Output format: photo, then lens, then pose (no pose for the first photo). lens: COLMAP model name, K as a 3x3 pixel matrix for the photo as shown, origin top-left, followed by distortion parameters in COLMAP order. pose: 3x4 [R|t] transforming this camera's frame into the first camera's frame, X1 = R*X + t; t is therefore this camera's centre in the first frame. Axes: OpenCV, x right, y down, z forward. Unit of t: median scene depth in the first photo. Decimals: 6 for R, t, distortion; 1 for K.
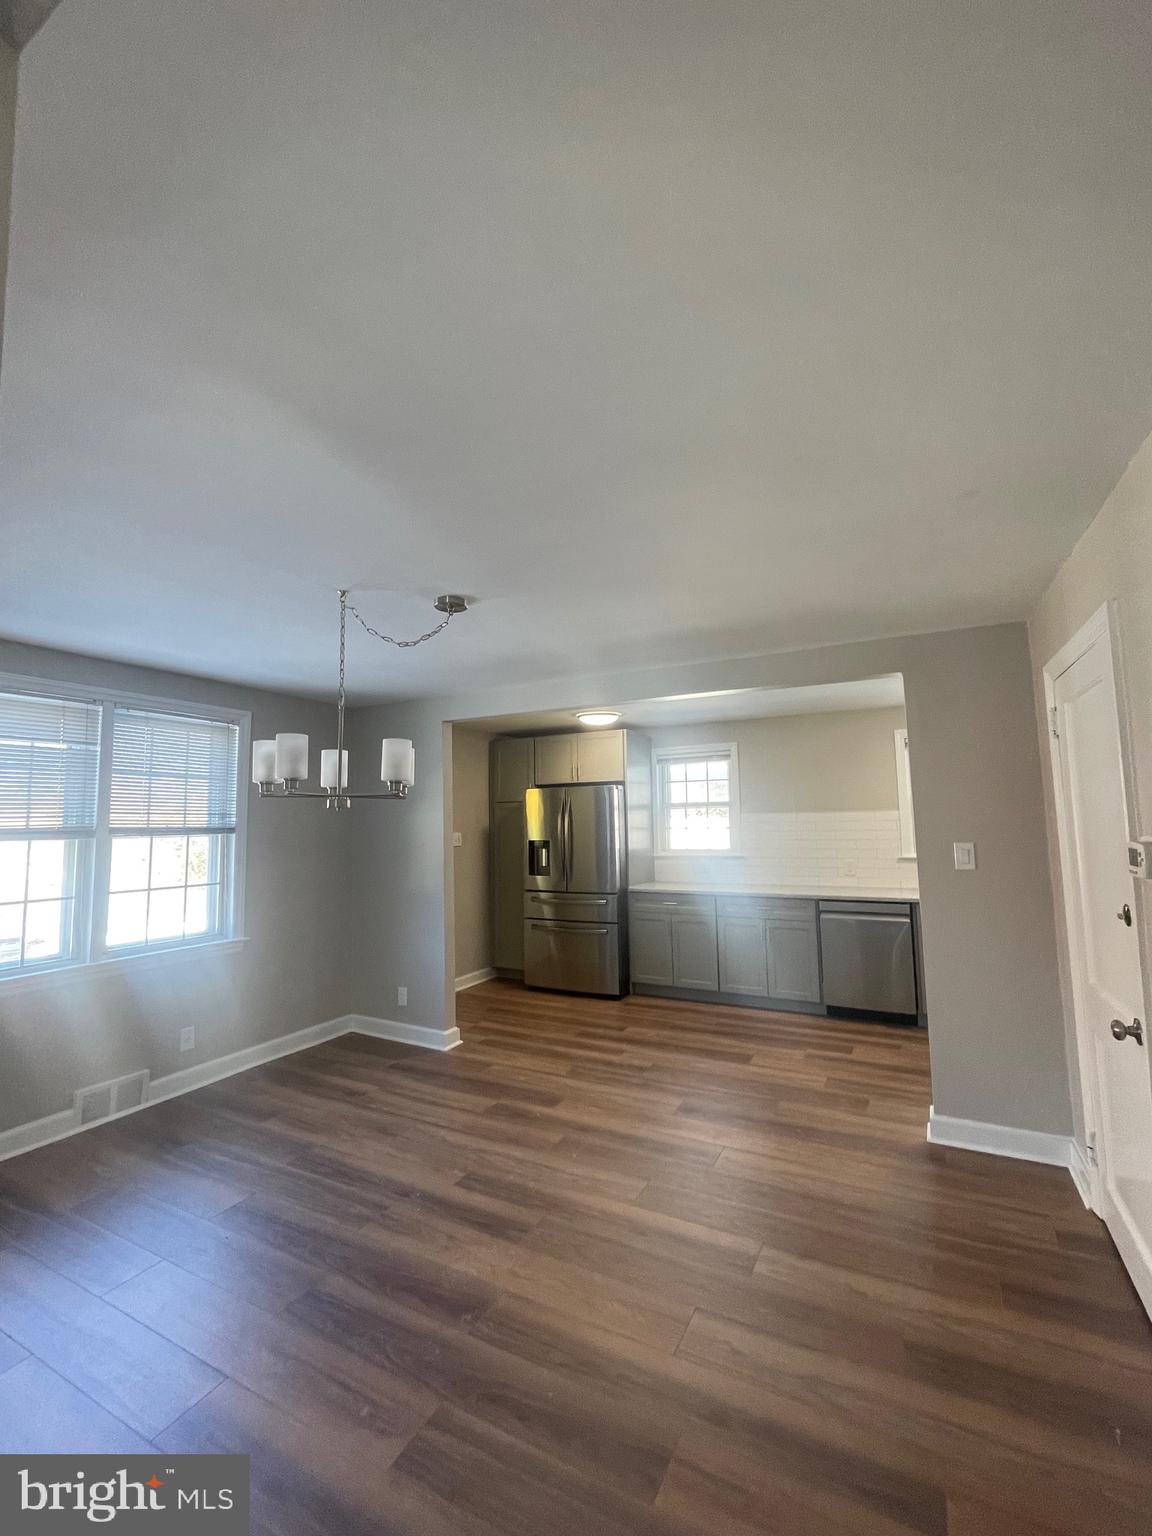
lens RADIAL K [[649.7, 0, 574.5], [0, 649.7, 762.5], [0, 0, 1]] dist [-0.003742, -0.000362]
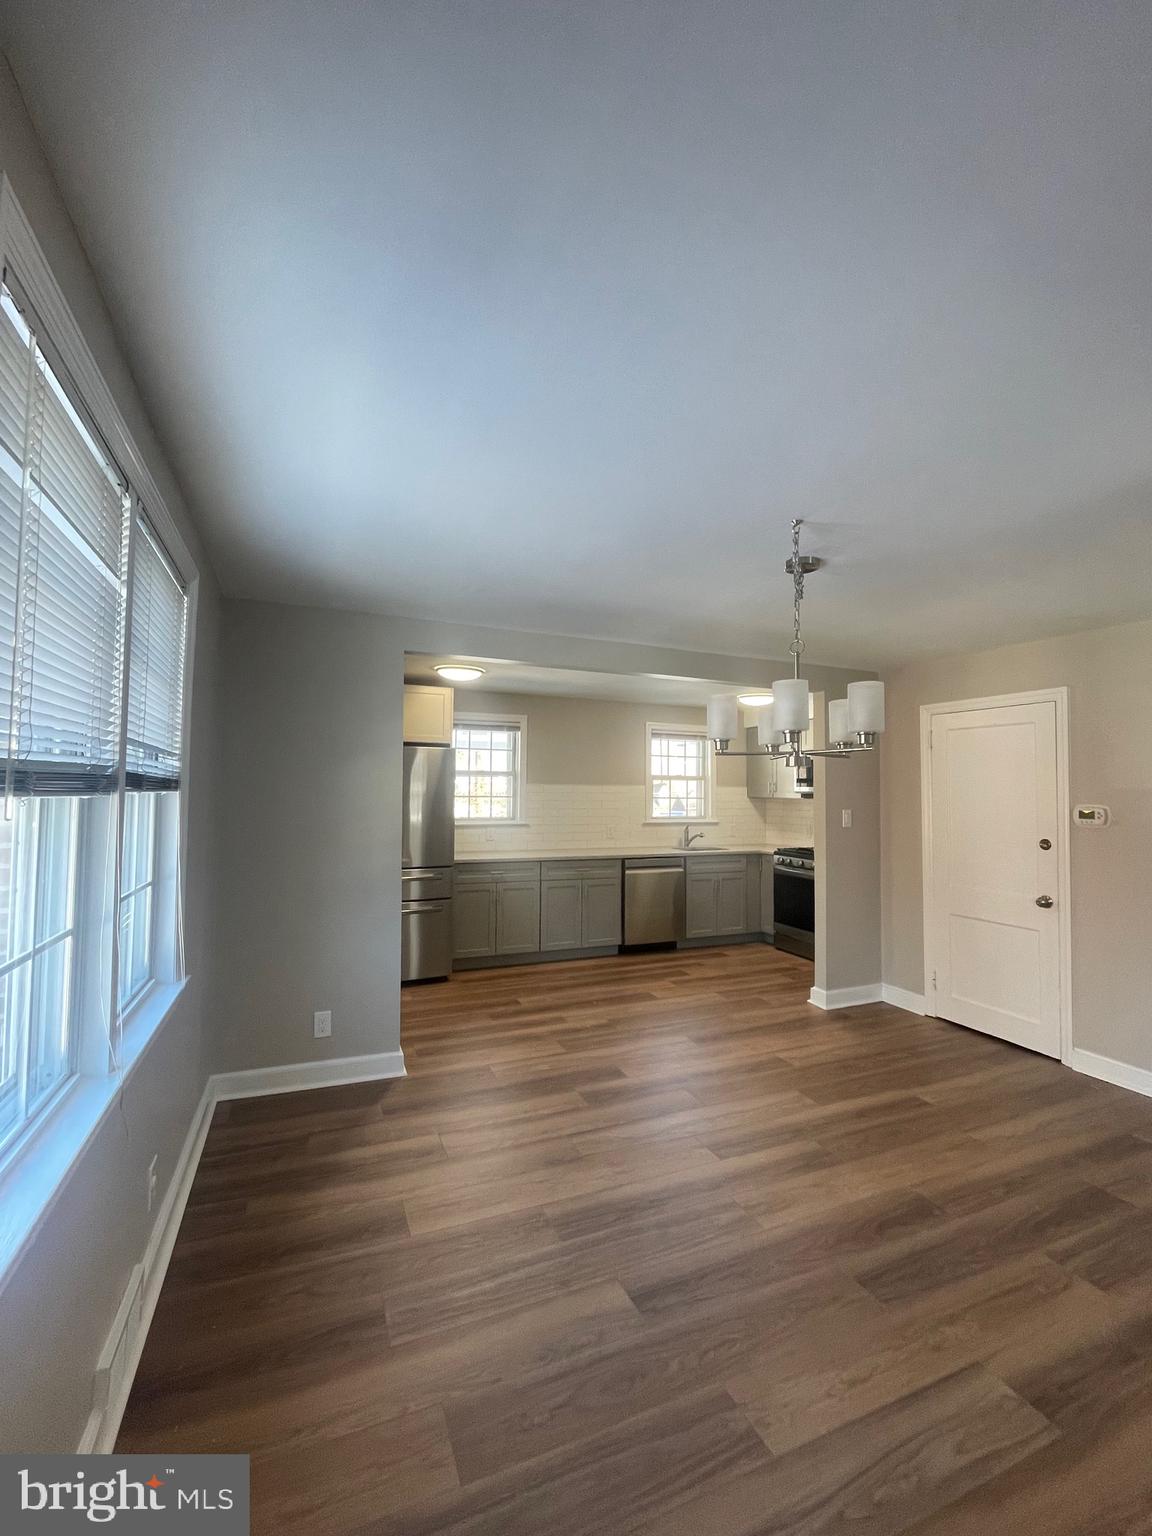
lens RADIAL K [[649.7, 0, 574.5], [0, 649.7, 762.5], [0, 0, 1]] dist [-0.003742, -0.000362]
pose [[0.631631, 0.059319, 0.772996, -0.750572], [-0.091490, 0.995805, -0.001658, 0.057553], [-0.769852, -0.069674, 0.634408, 0.404955]]
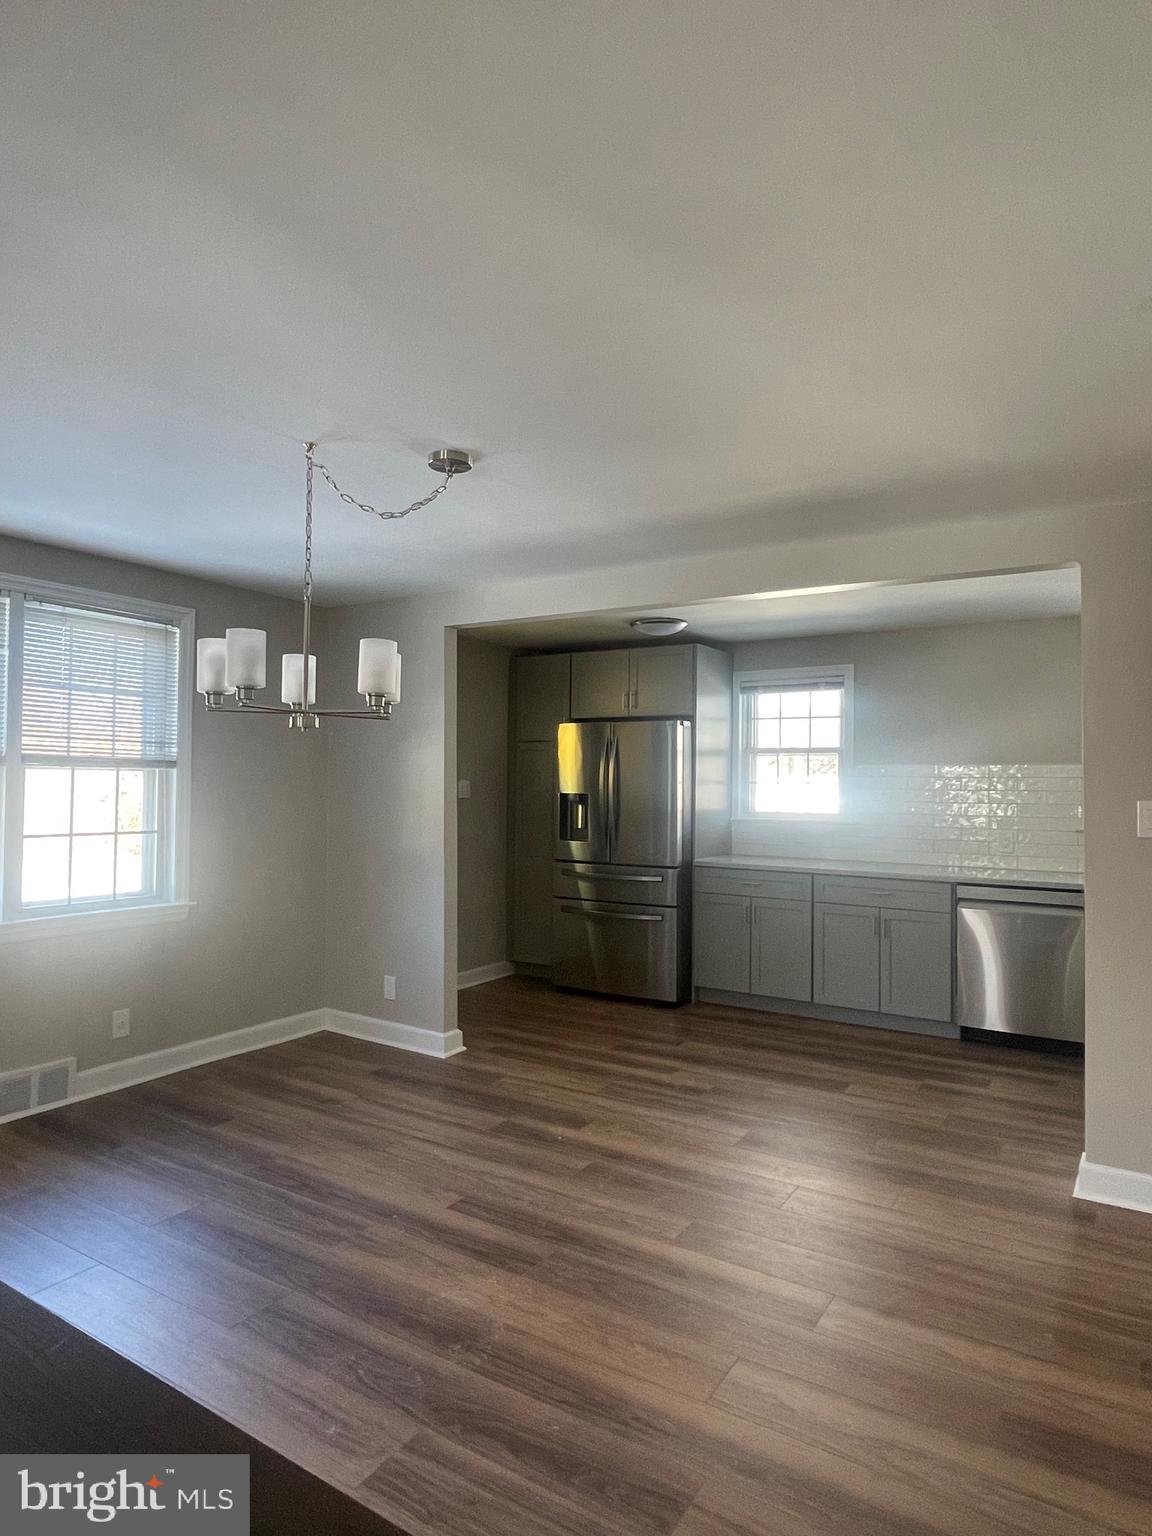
lens RADIAL K [[912.1, 0, 565.6], [0, 912.1, 764.9], [0, 0, 1]] dist [-0.001250, -0.000956]
pose [[0.996768, 0.025469, -0.076196, 0.020582], [-0.019768, 0.997014, 0.074654, 0.015809], [0.077870, -0.072907, 0.994294, -0.041165]]
